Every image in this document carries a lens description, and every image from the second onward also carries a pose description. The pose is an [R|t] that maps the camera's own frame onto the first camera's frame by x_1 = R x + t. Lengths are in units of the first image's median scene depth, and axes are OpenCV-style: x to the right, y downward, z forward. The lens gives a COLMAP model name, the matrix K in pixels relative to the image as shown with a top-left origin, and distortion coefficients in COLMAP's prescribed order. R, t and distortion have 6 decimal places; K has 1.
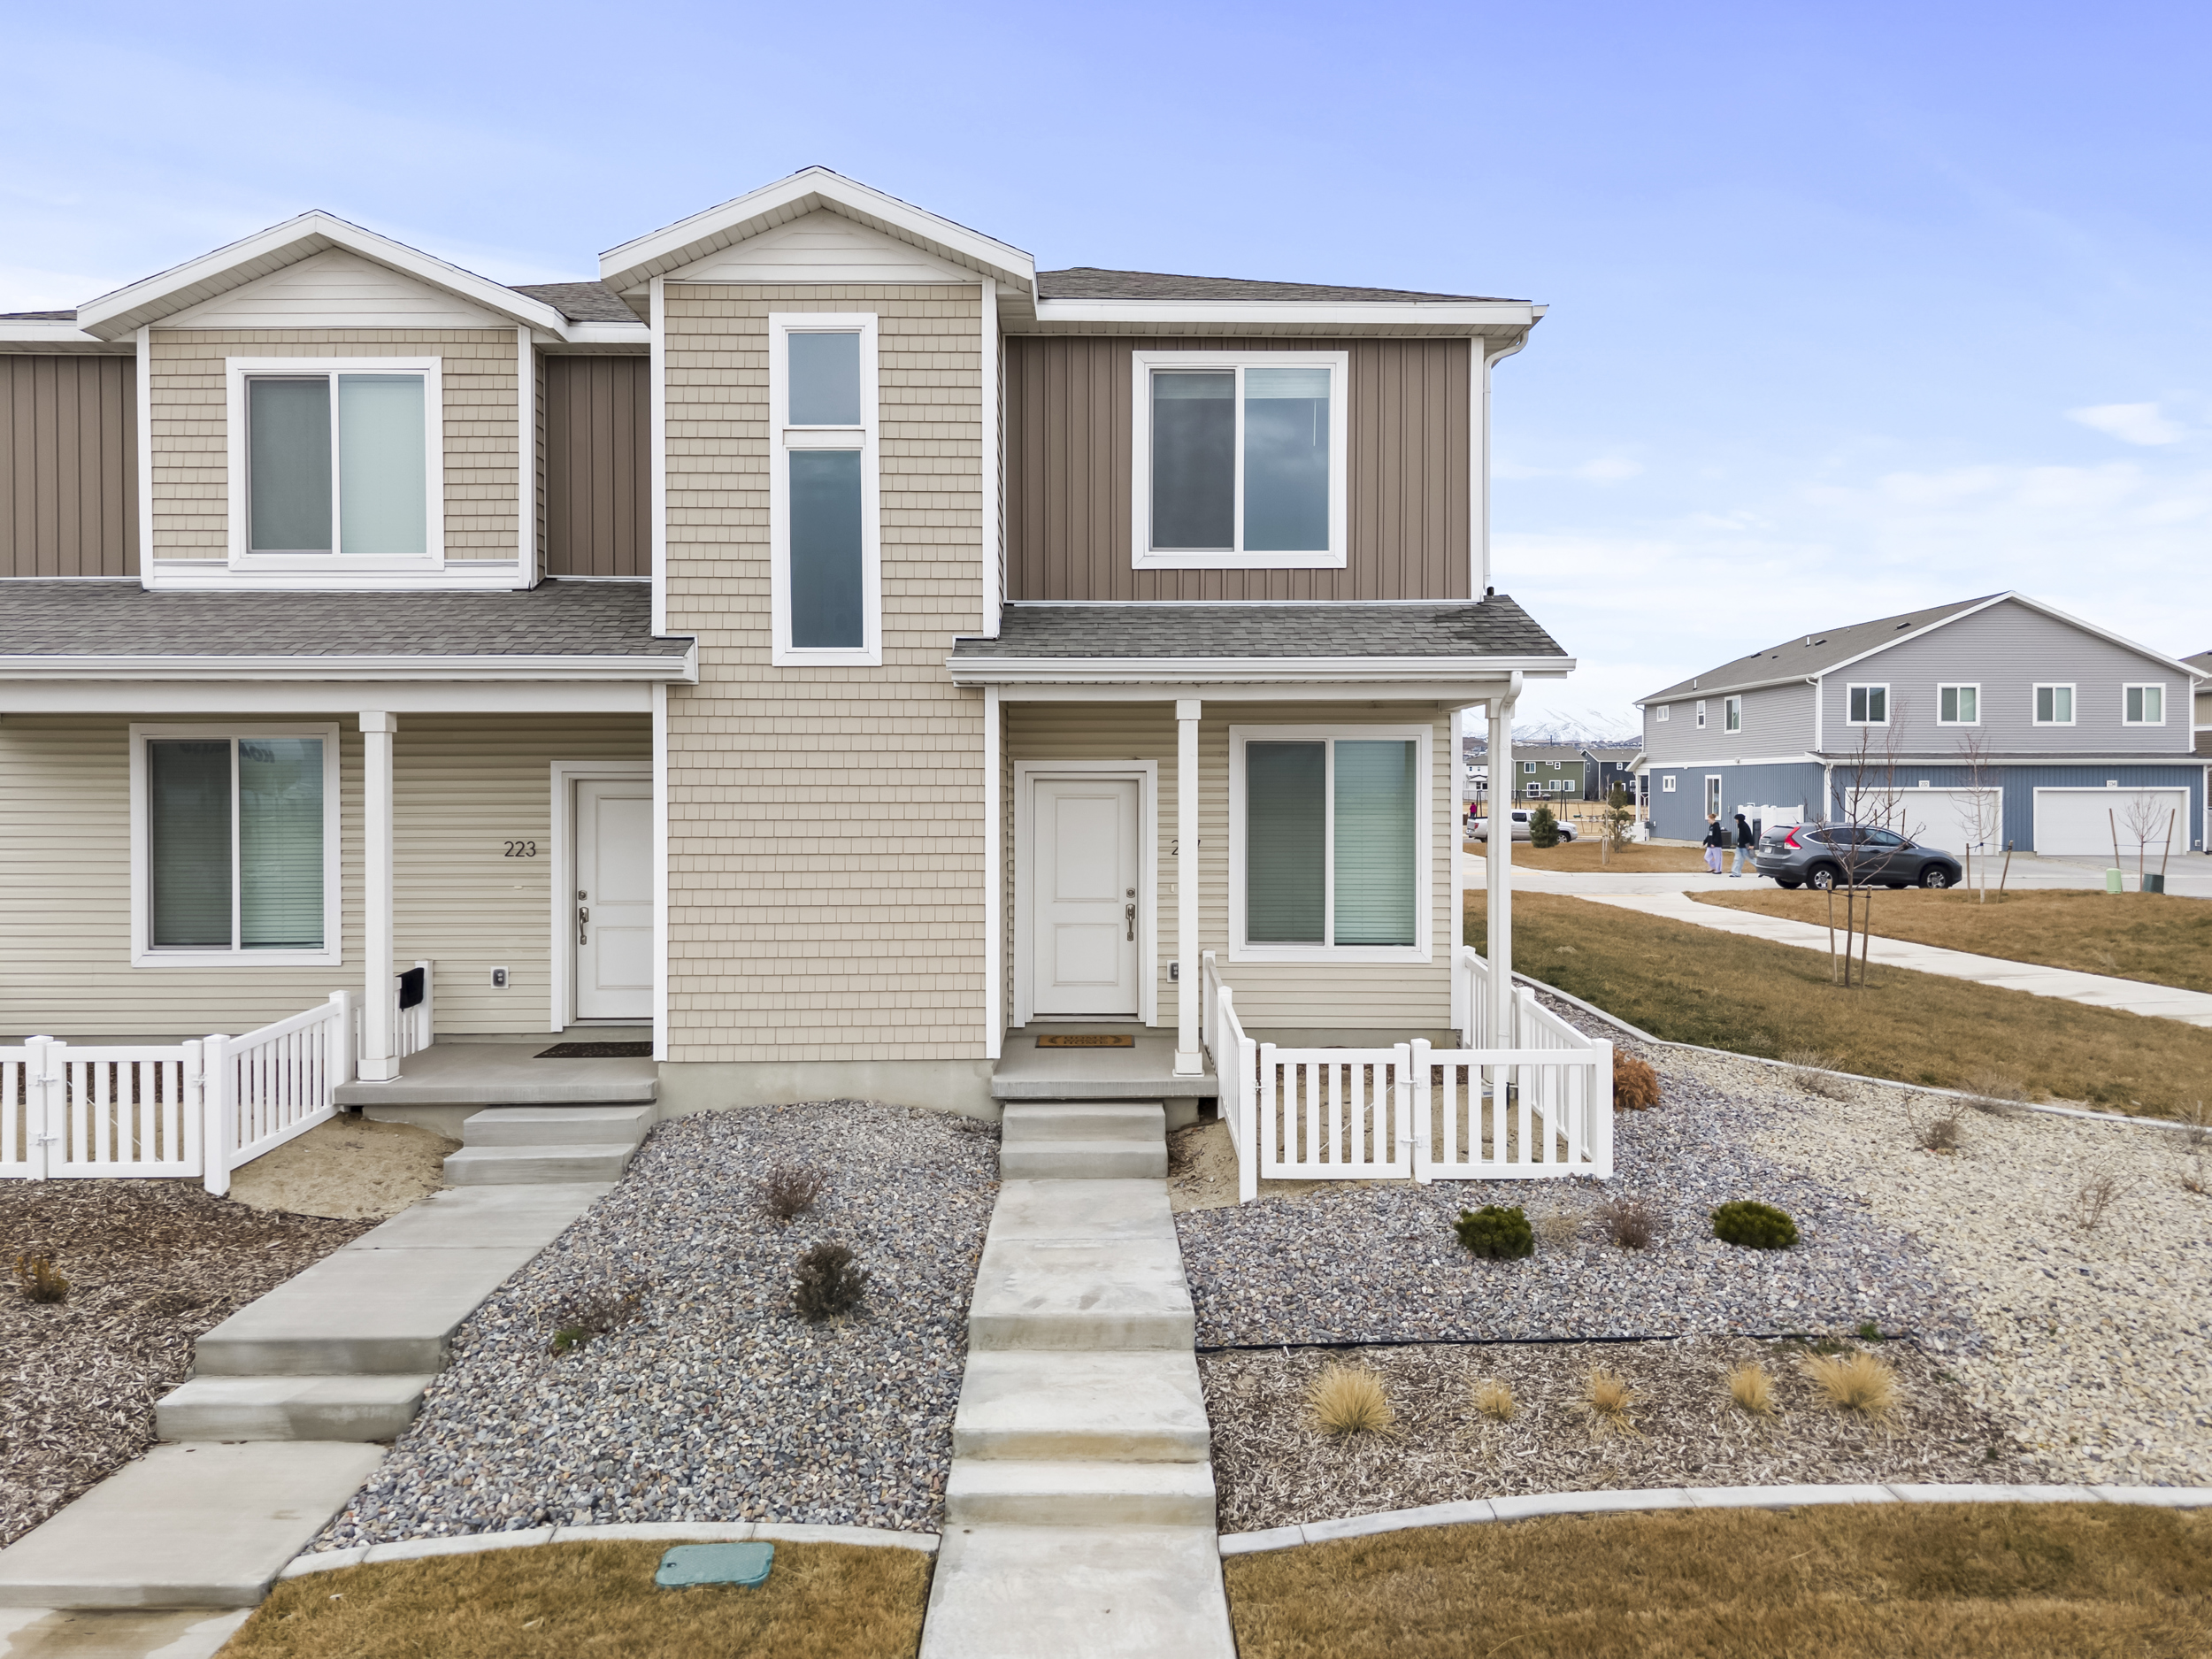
lens RADIAL K [[1502.6, 0, 1106.0], [0, 1502.6, 829.5], [0, 0, 1]] dist [0.004012, 0.002206]
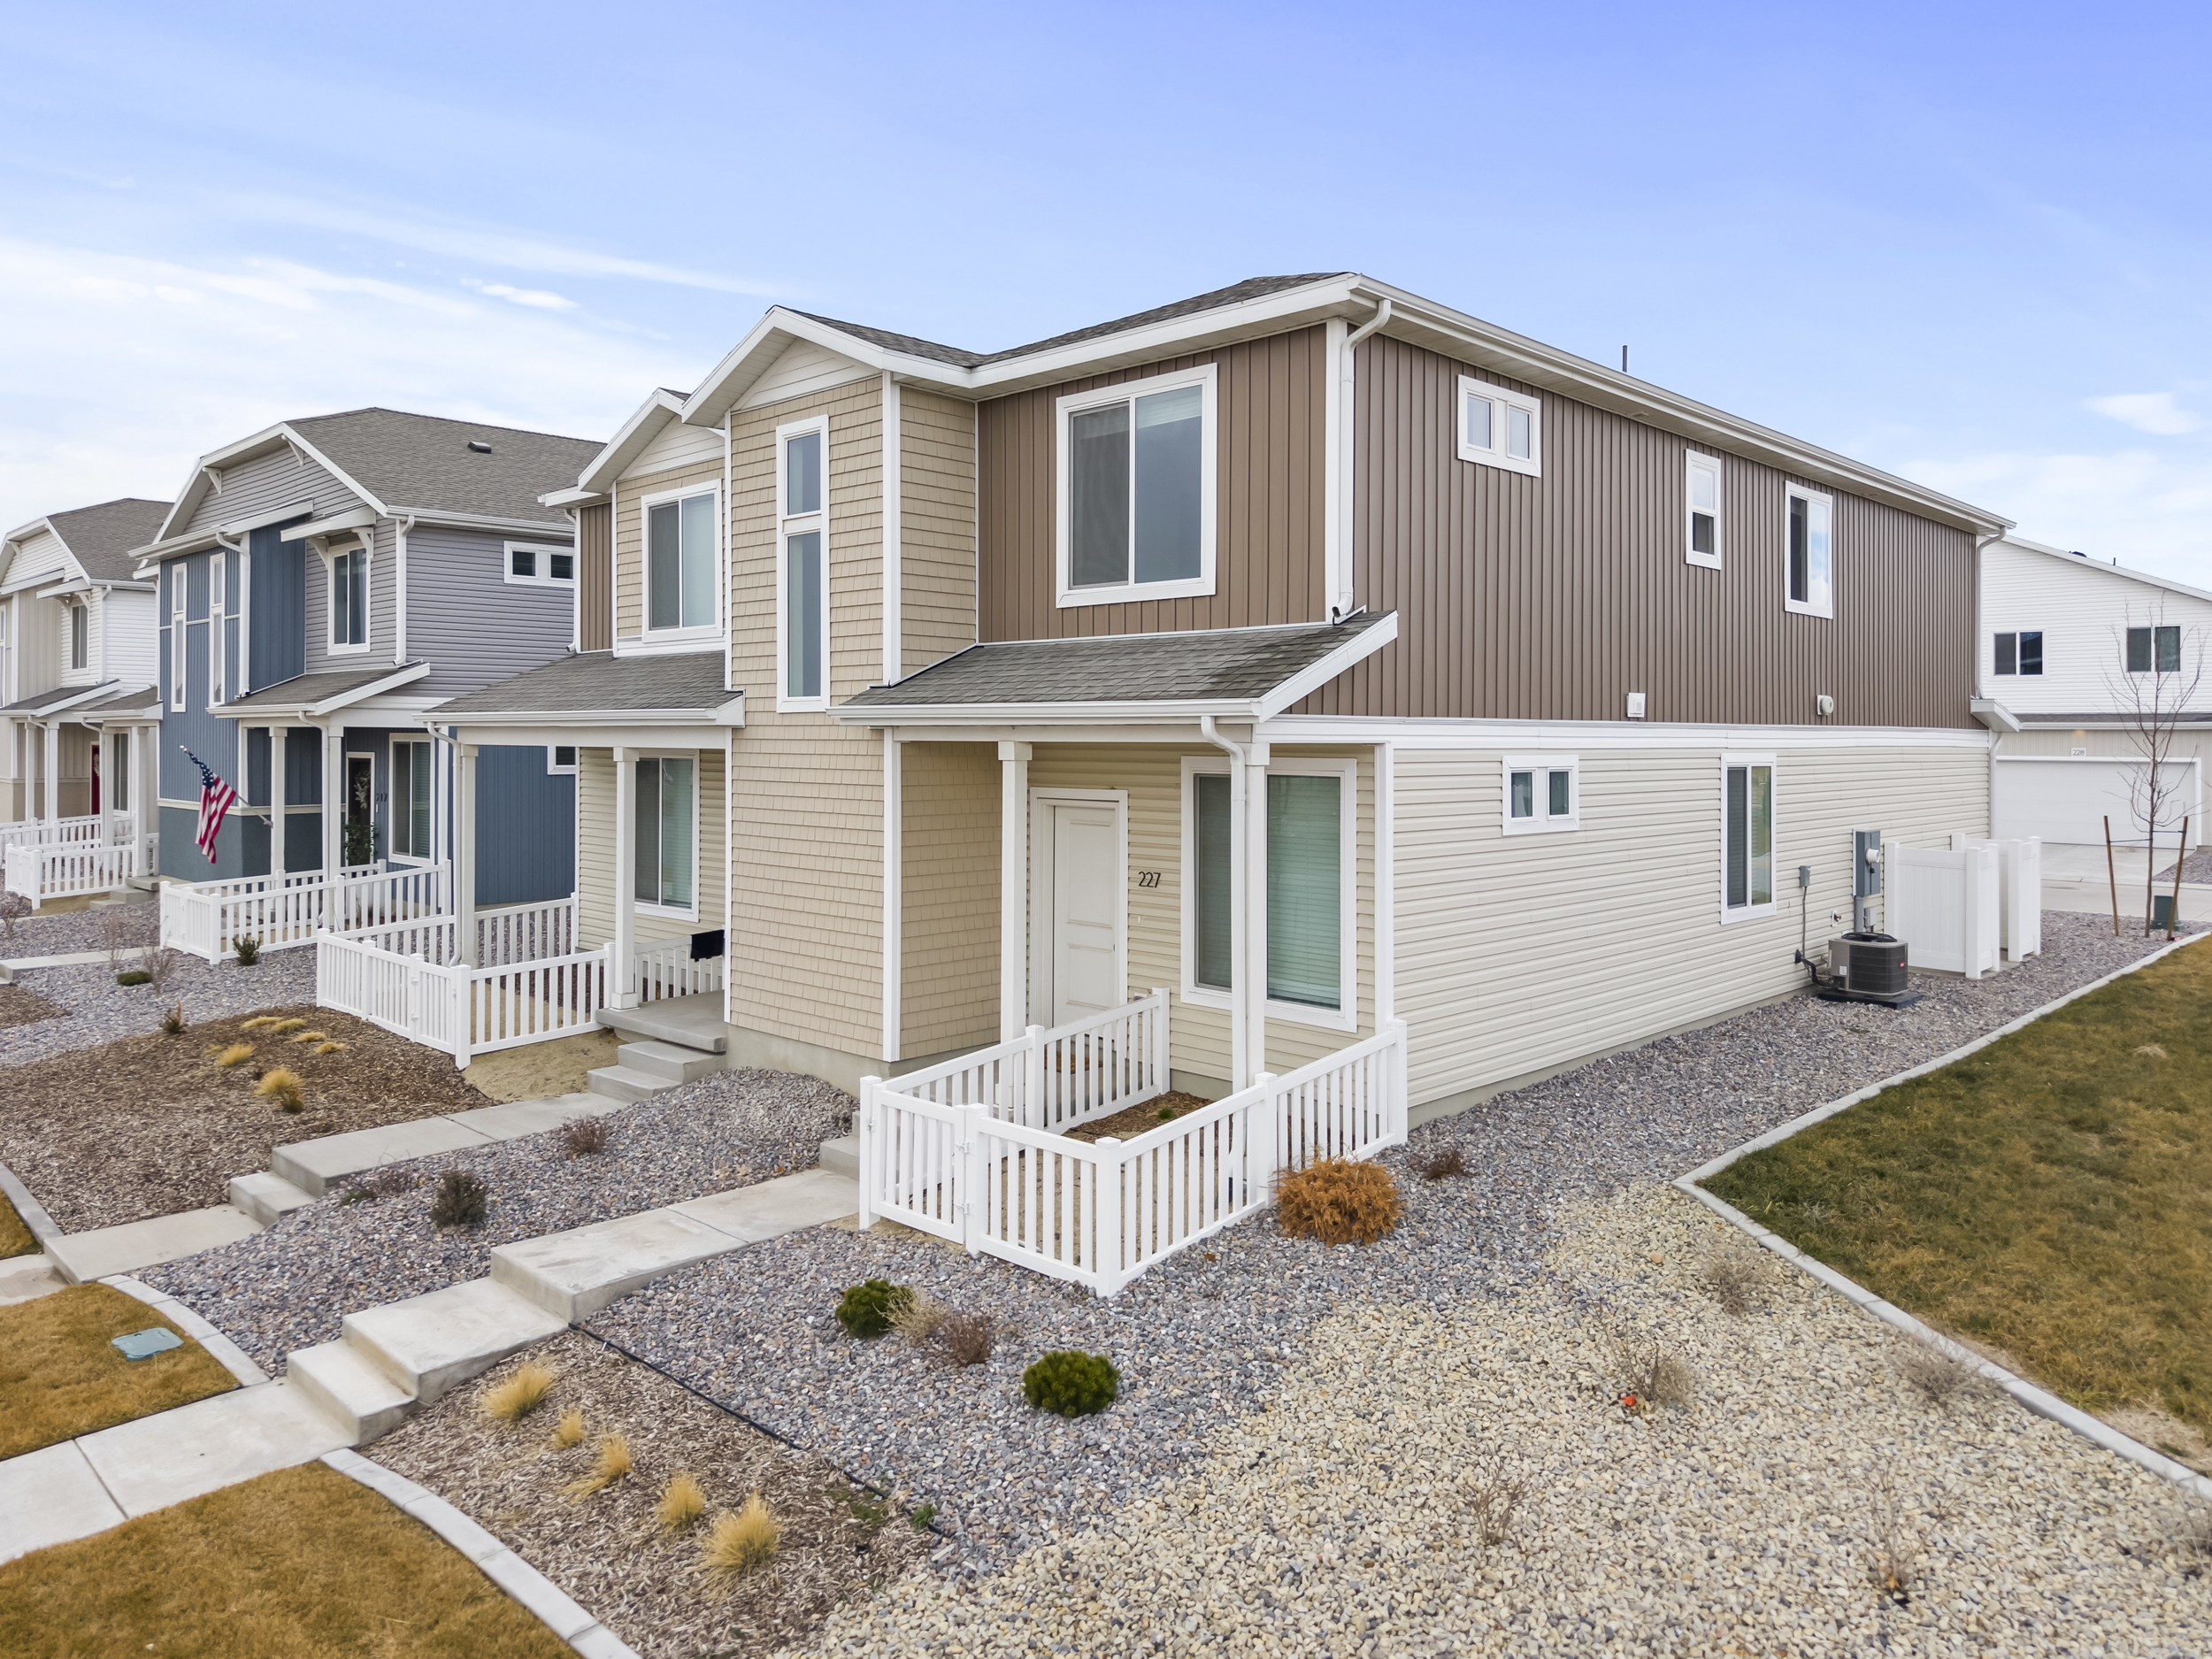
lens RADIAL K [[1529.2, 0, 1107.3], [0, 1529.2, 753.7], [0, 0, 1]] dist [0.004248, 0.000021]
pose [[0.705164, 0.012269, -0.708938, 0.851115], [-0.021092, 0.999771, -0.003679, -0.076300], [0.708731, 0.017547, 0.705261, 0.310092]]
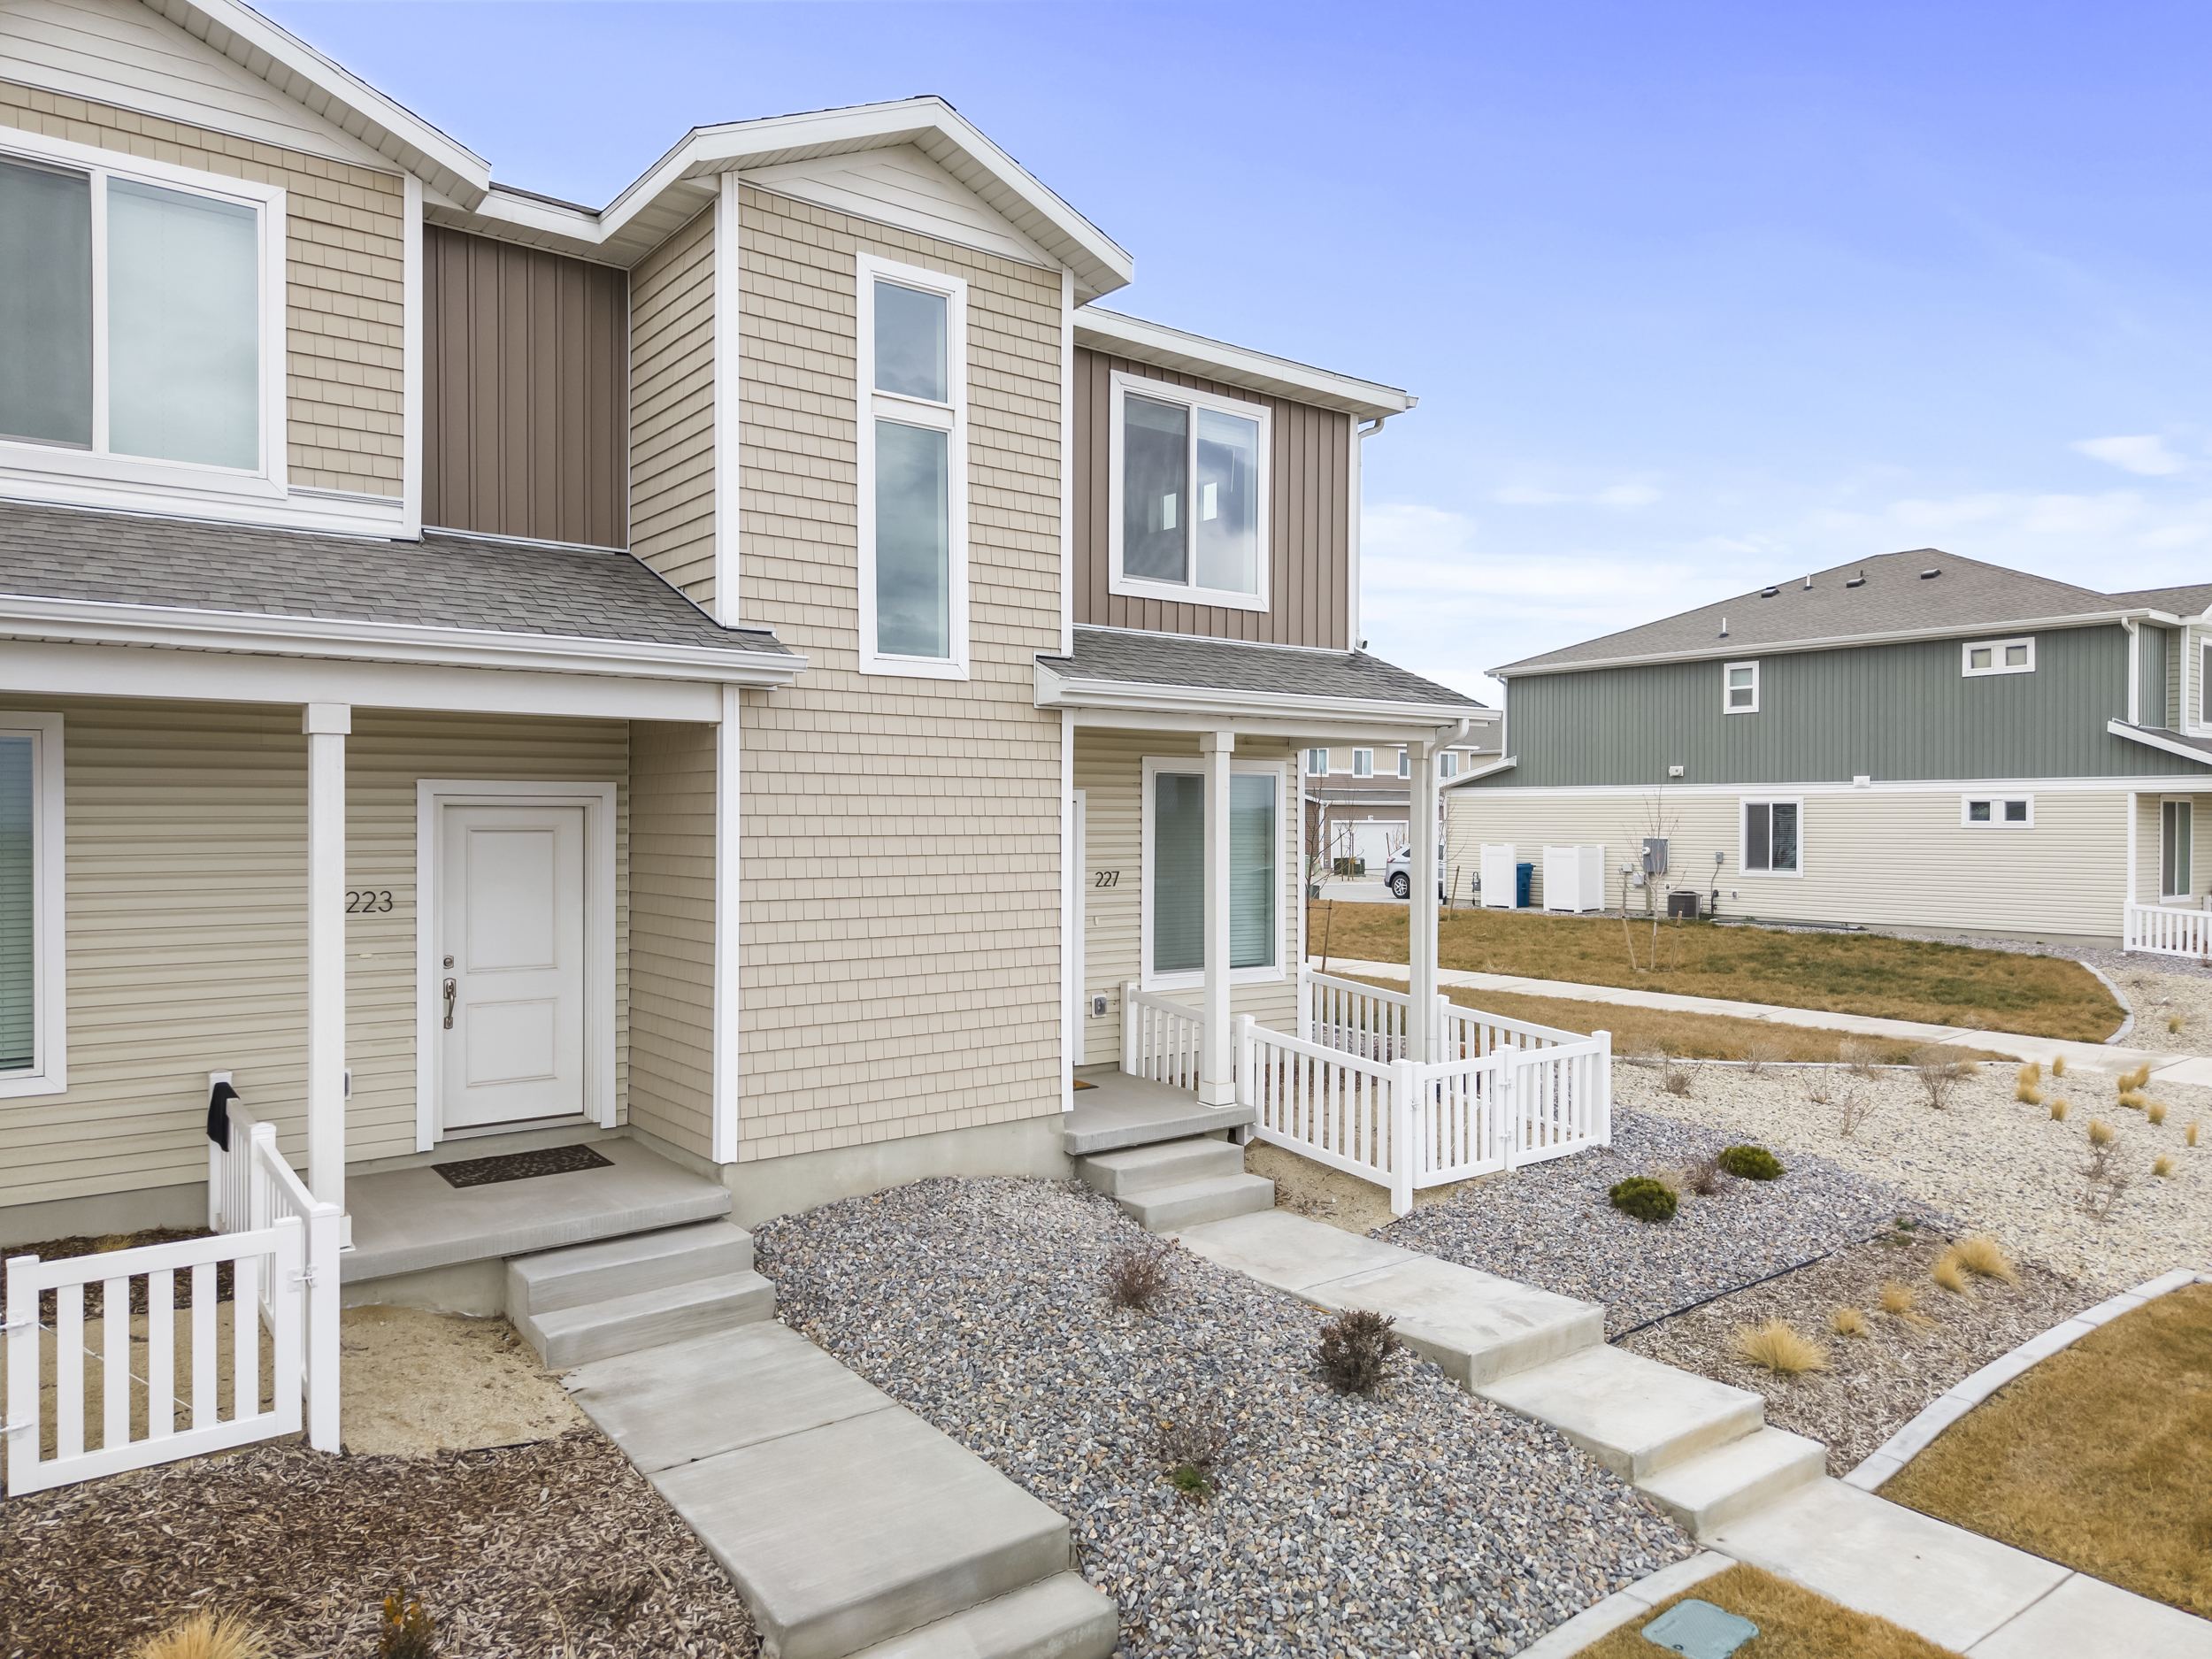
lens RADIAL K [[1493.6, 0, 1109.9], [0, 1493.6, 852.2], [0, 0, 1]] dist [0.006973, -0.000364]
pose [[0.795572, -0.010460, 0.605768, -0.614397], [0.012232, 0.999924, 0.001201, -0.008150], [-0.605735, 0.006454, 0.795640, 0.251914]]
